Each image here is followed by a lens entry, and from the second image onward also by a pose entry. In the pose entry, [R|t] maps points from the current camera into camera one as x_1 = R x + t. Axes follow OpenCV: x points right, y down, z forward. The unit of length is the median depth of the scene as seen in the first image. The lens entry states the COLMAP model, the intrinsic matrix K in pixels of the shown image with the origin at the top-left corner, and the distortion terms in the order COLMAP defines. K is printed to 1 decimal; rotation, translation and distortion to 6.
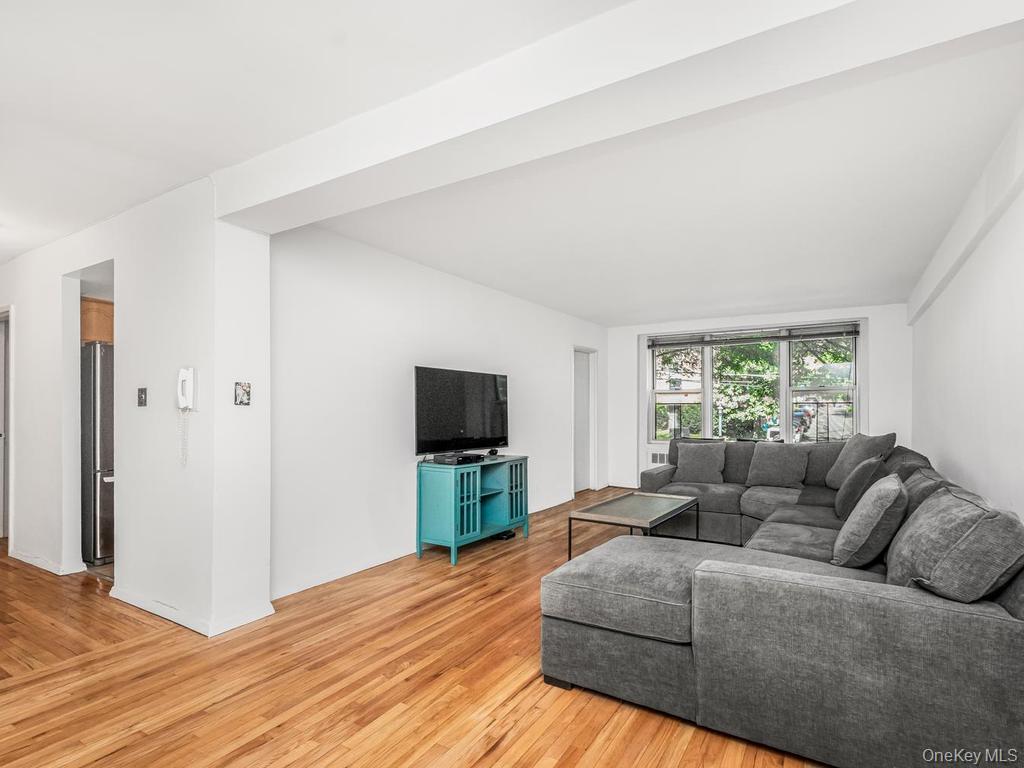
lens RADIAL K [[526.1, 0, 511.4], [0, 526.1, 409.4], [0, 0, 1]] dist [-0.001403, 0.000087]
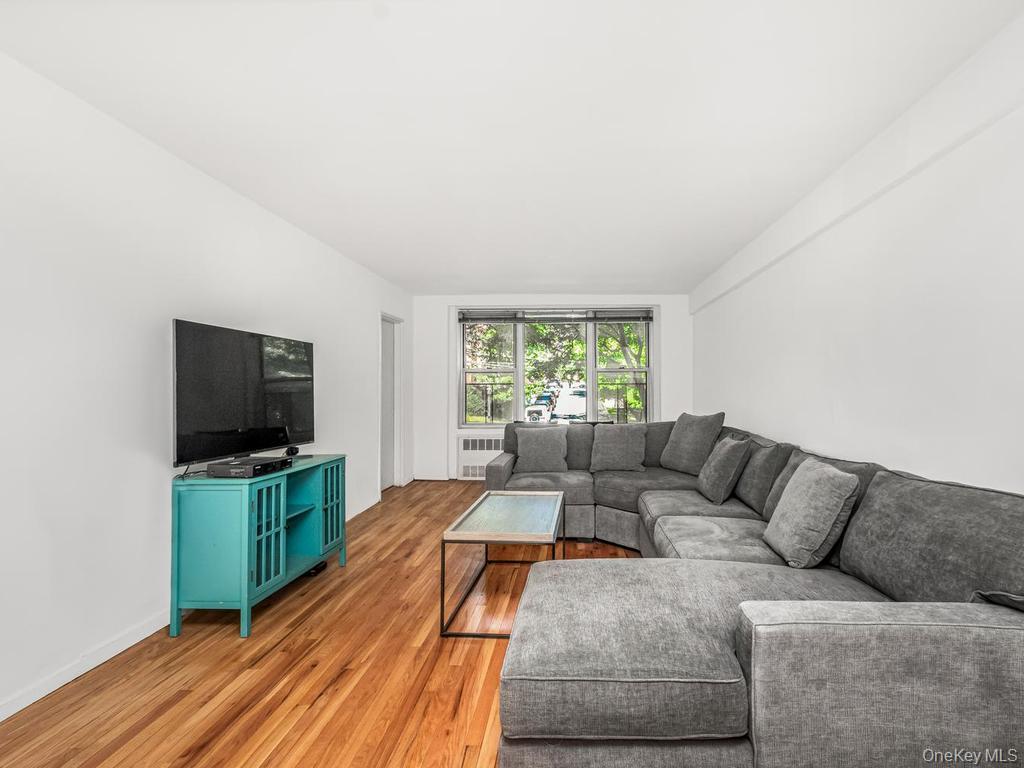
lens RADIAL K [[512.0, 0, 512.0], [0, 512.0, 384.0], [0, 0, 1]] dist [0.004596, 0.001034]
pose [[0.871449, 0.005027, 0.490461, -0.129416], [0.001190, 0.999923, -0.012363, 0.000221], [-0.490485, 0.011357, 0.871375, 0.291401]]
